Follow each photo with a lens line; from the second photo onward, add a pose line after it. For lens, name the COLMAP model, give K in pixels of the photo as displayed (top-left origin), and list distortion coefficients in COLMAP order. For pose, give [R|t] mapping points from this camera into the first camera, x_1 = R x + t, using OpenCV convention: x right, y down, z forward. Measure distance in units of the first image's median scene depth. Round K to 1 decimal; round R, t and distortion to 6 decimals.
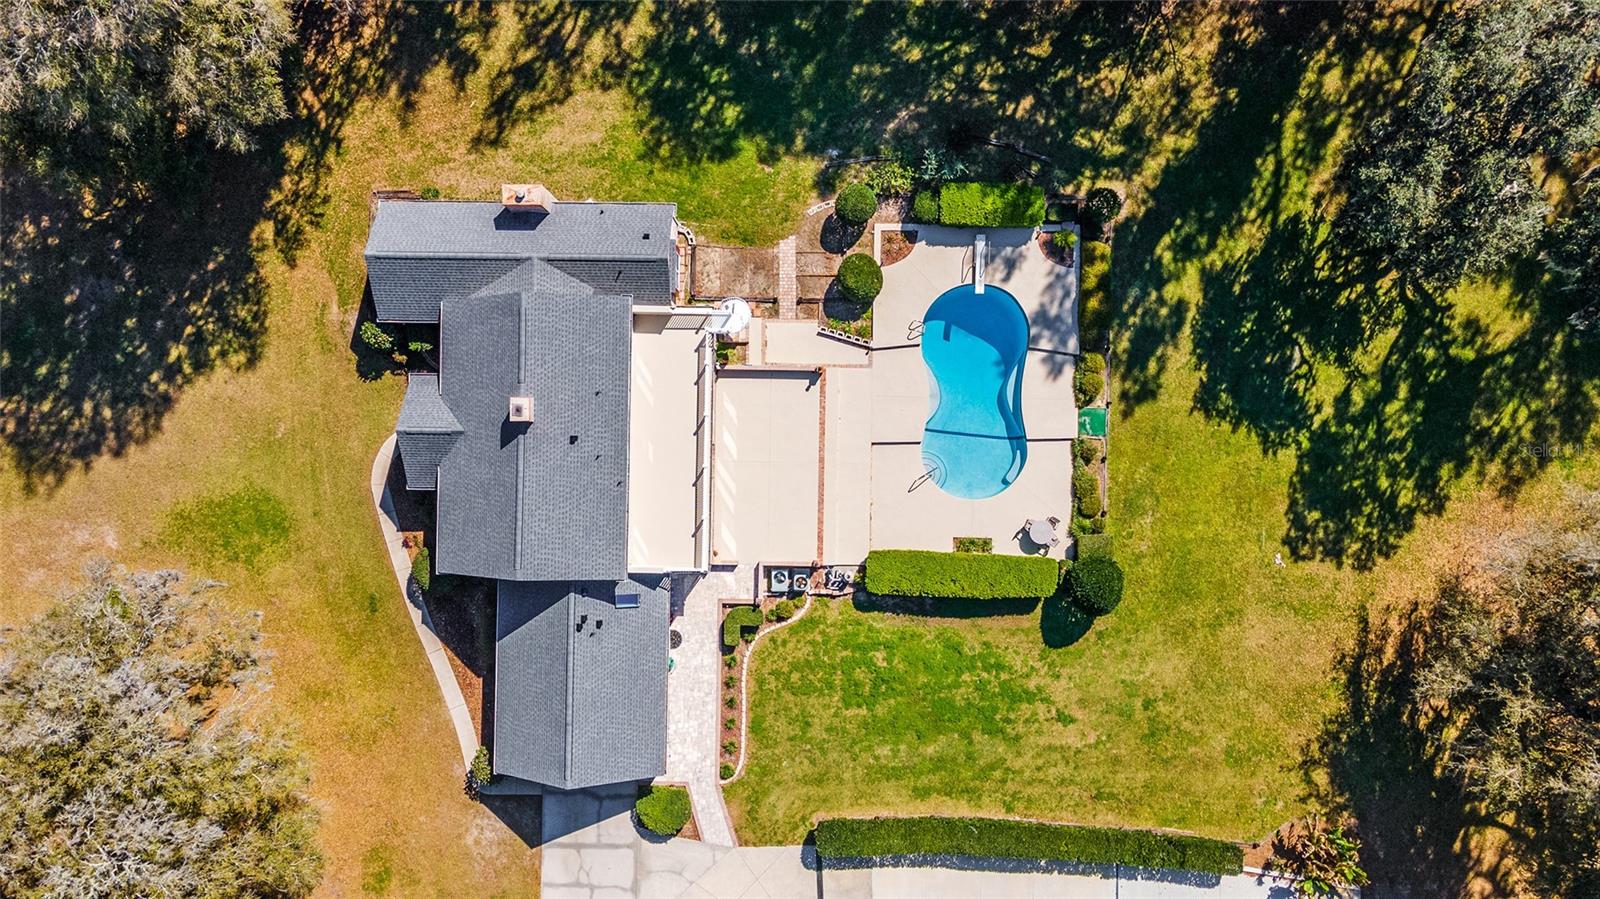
lens RADIAL K [[1158.3, 0, 797.7], [0, 1158.3, 445.2], [0, 0, 1]] dist [0.025605, 0.032569]
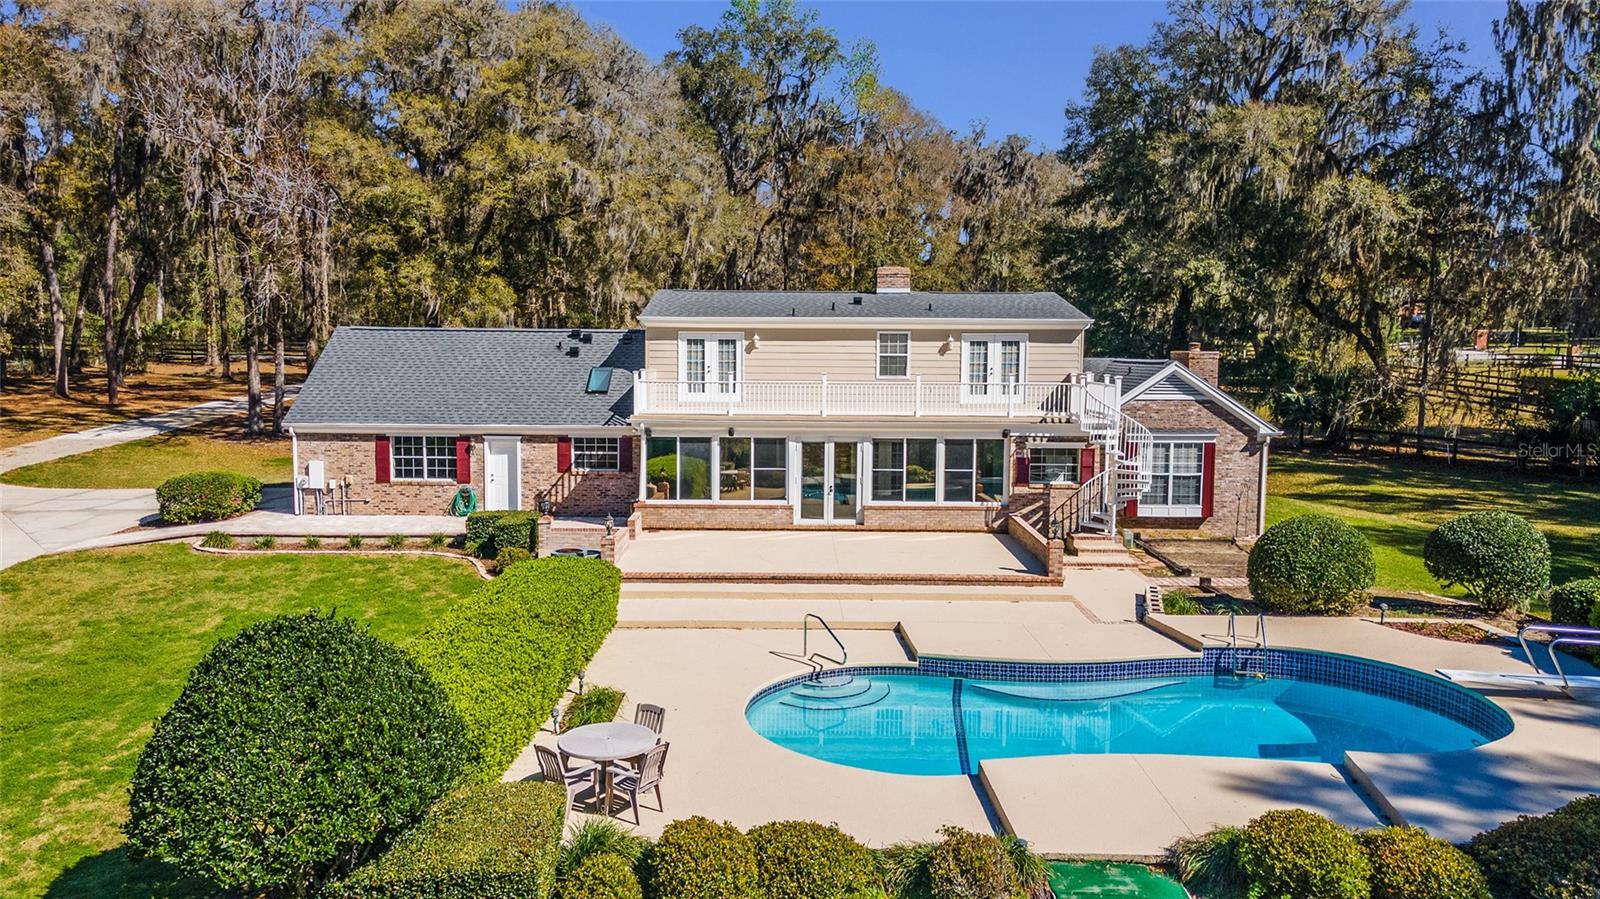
lens RADIAL K [[1158.3, 0, 795.1], [0, 1158.3, 443.3], [0, 0, 1]] dist [0.025605, 0.032569]
pose [[0.019819, 0.108531, -0.993895, 0.439944], [-0.999798, 0.005552, -0.019330, 0.039662], [0.003420, 0.994078, 0.108619, 0.897405]]
